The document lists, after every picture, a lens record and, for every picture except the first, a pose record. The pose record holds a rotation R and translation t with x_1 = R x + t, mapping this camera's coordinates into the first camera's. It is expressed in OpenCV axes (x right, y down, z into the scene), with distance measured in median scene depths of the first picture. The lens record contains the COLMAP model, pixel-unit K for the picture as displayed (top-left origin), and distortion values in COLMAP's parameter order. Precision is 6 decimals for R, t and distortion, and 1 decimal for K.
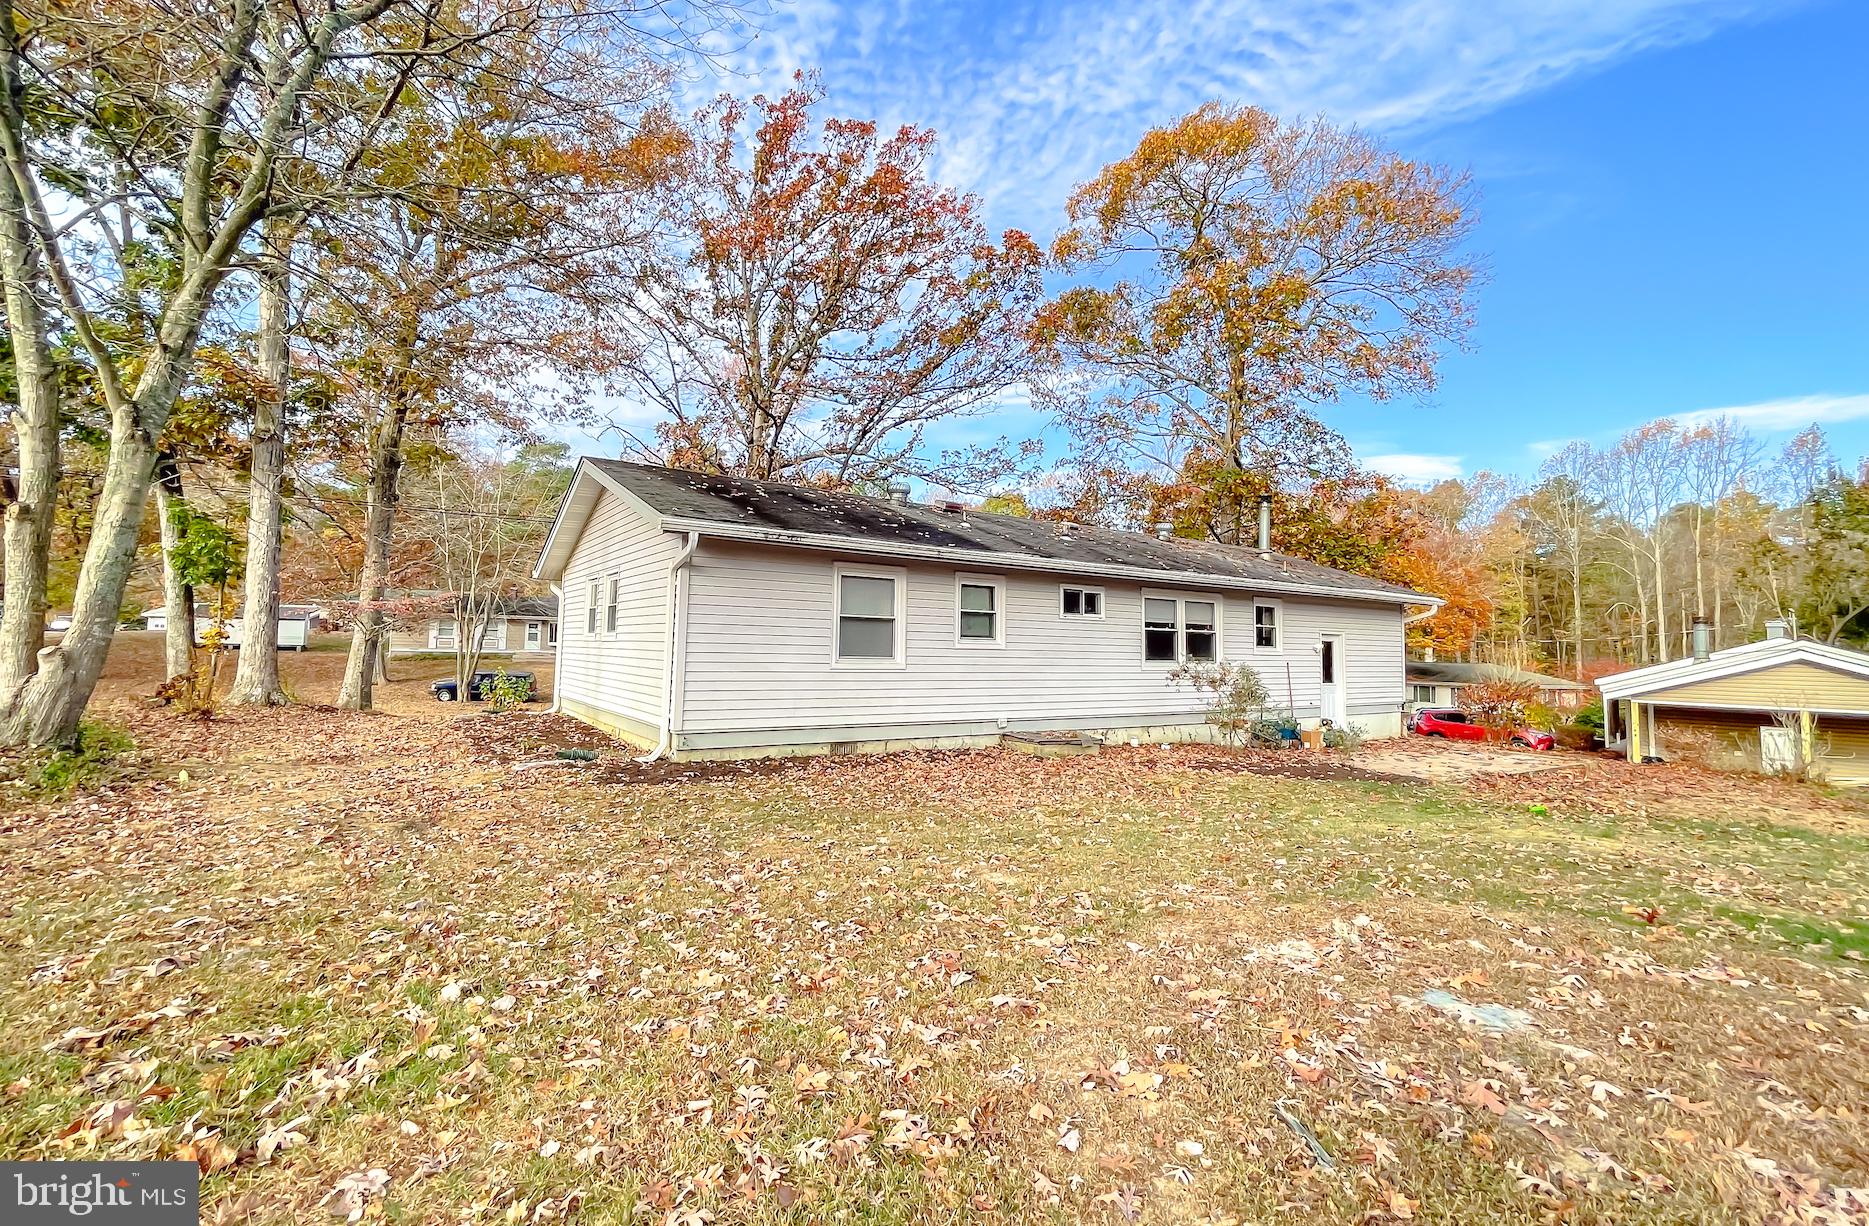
lens RADIAL K [[801.1, 0, 924.6], [0, 801.1, 588.9], [0, 0, 1]] dist [-0.001428, -0.000203]
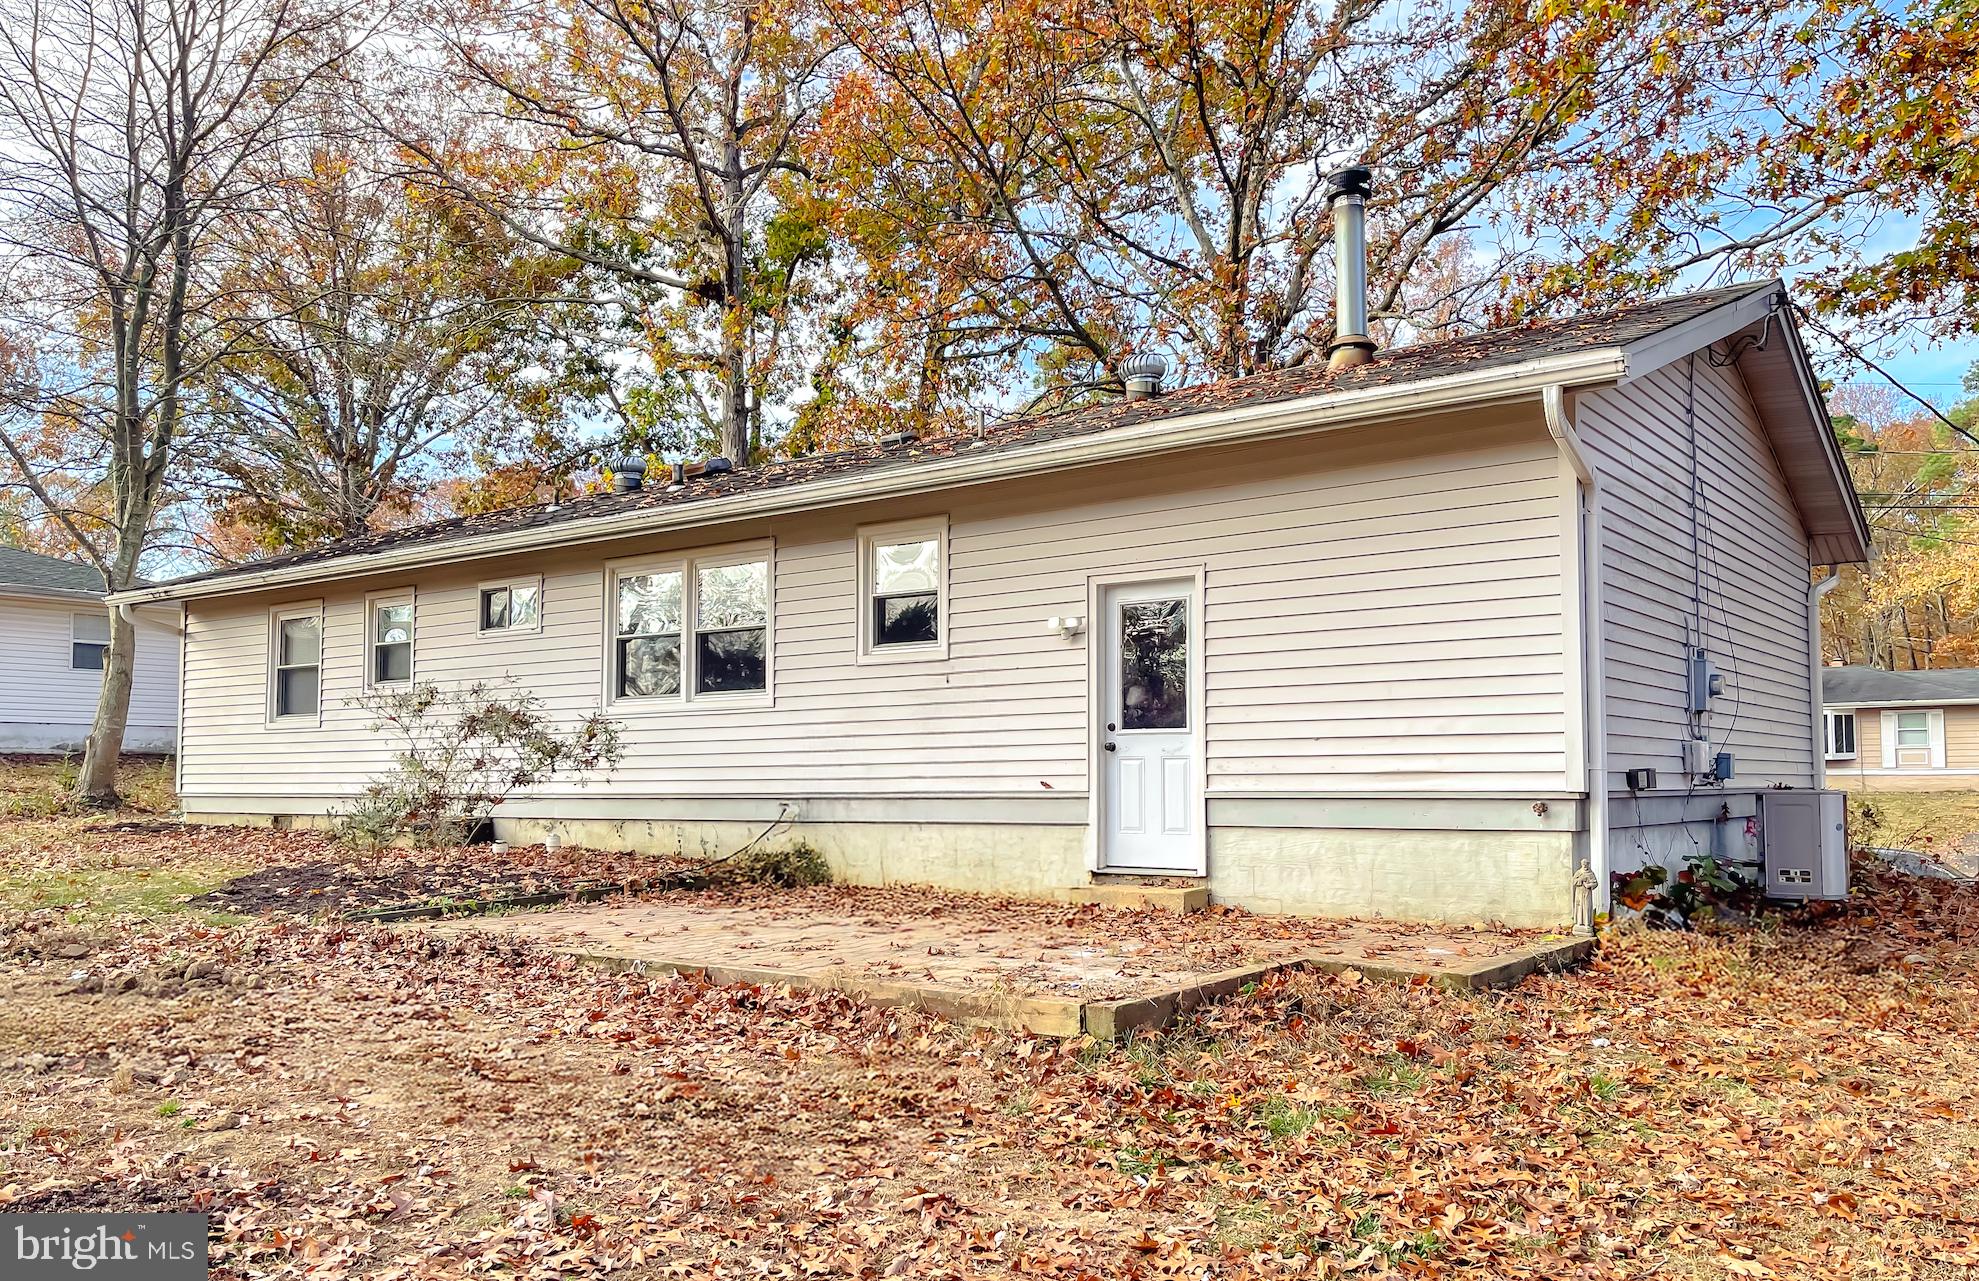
lens RADIAL K [[1519.1, 0, 989.5], [0, 1519.1, 640.5], [0, 0, 1]] dist [0.031778, -0.001534]
pose [[0.358699, -0.072477, -0.930635, 1.504962], [0.120658, 0.992217, -0.030768, 0.129709], [0.925622, -0.101252, 0.364653, 0.986159]]
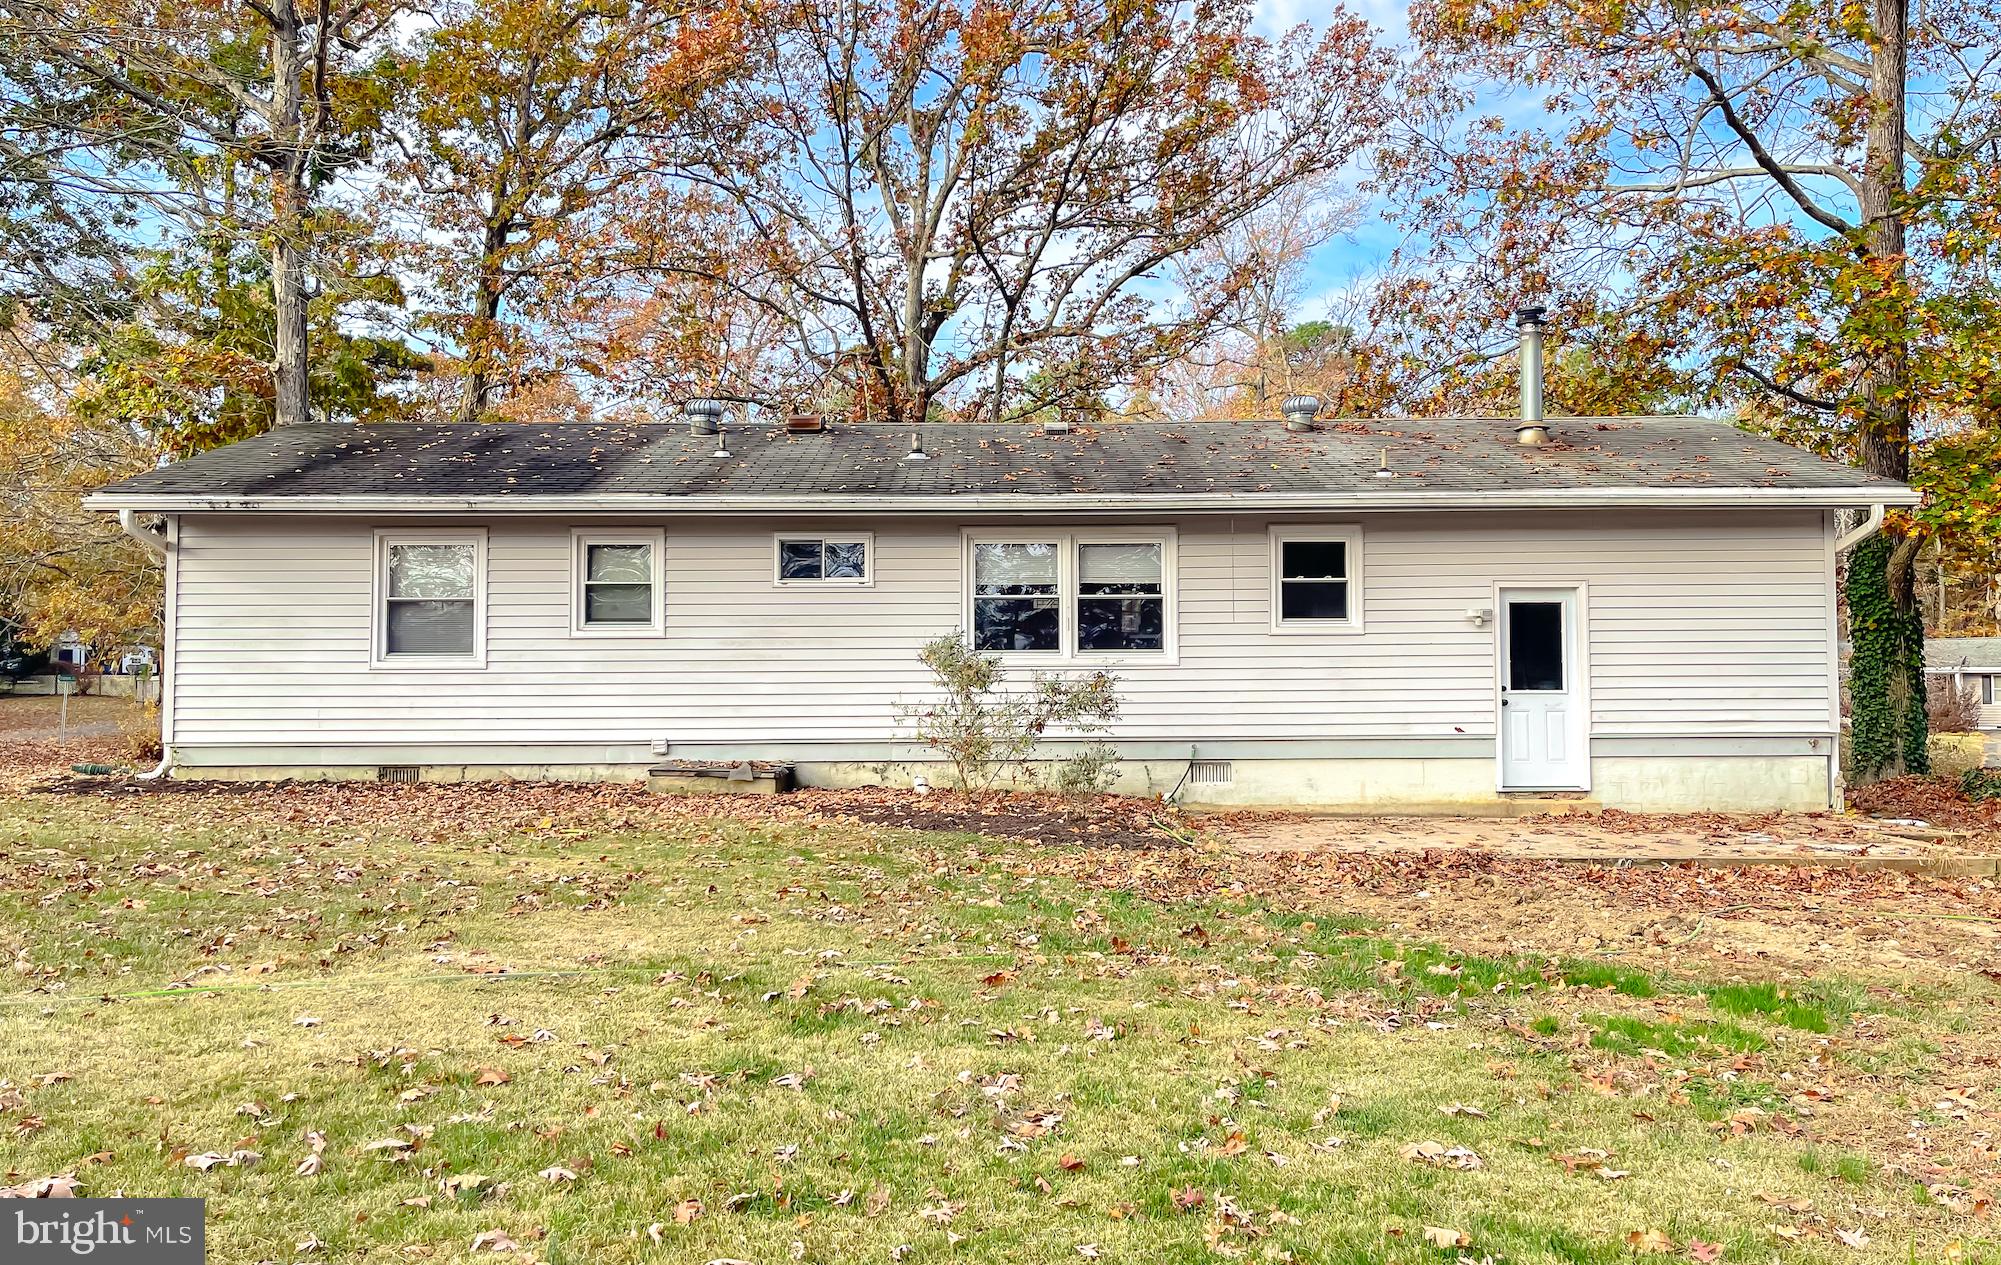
lens RADIAL K [[1494.3, 0, 1000.5], [0, 1494.3, 632.5], [0, 0, 1]] dist [0.009577, 0.001635]
pose [[0.843588, -0.045931, -0.535023, 1.003841], [0.062105, 0.997995, 0.012246, 0.073342], [0.533387, -0.043558, 0.844749, 0.098551]]
